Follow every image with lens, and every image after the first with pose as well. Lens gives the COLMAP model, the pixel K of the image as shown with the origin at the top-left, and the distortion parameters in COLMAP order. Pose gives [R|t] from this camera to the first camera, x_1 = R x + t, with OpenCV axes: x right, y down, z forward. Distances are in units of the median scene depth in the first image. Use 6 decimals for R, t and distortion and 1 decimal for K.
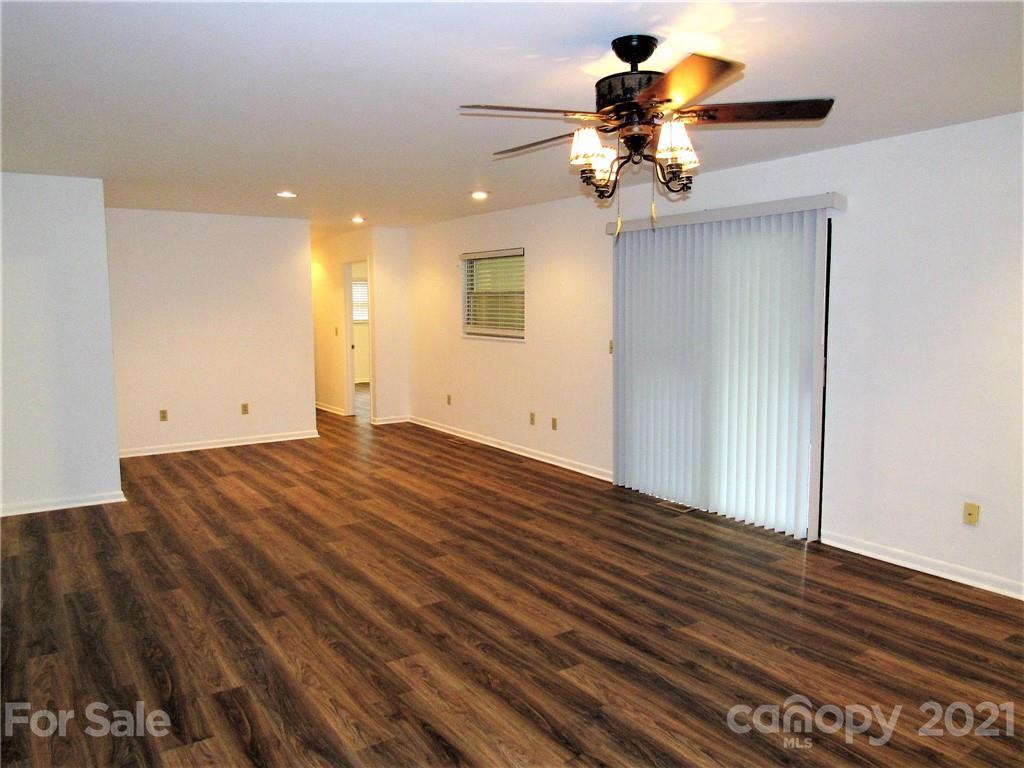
lens RADIAL K [[734.9, 0, 508.2], [0, 734.9, 384.5], [0, 0, 1]] dist [-0.024319, 0.010585]
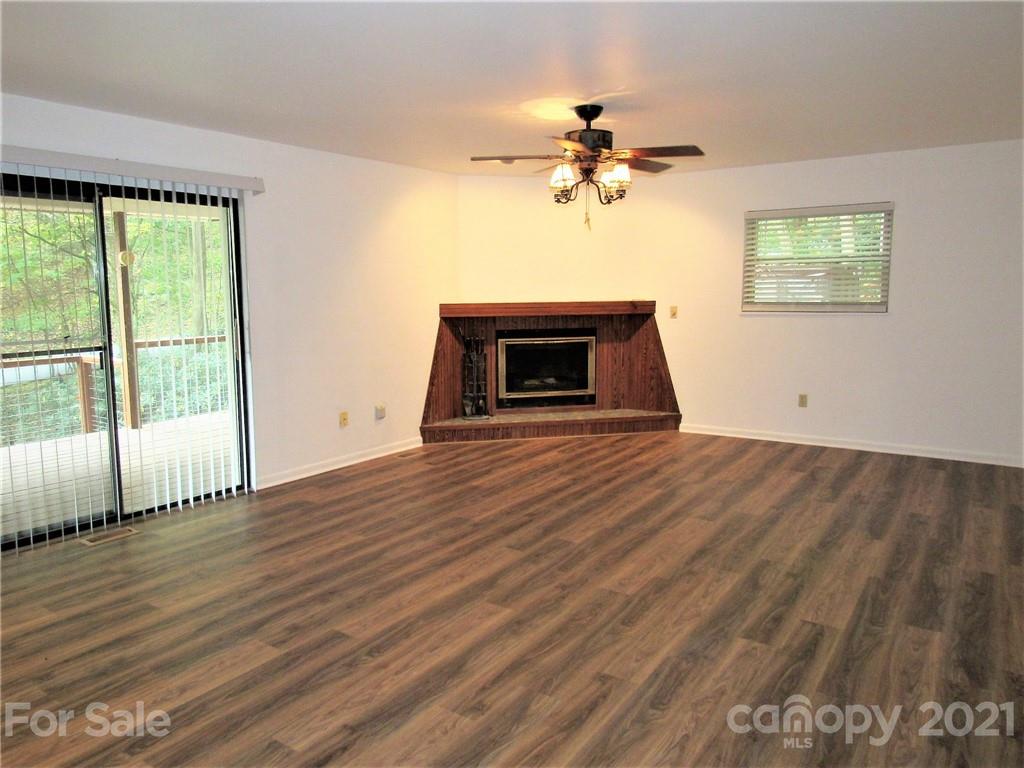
lens RADIAL K [[734.9, 0, 510.1], [0, 734.9, 380.5], [0, 0, 1]] dist [-0.024319, 0.010585]
pose [[-0.370218, -0.119201, 0.921265, -0.916463], [0.095381, 0.981614, 0.165339, -0.121625], [-0.924035, 0.149083, -0.352042, 1.272571]]
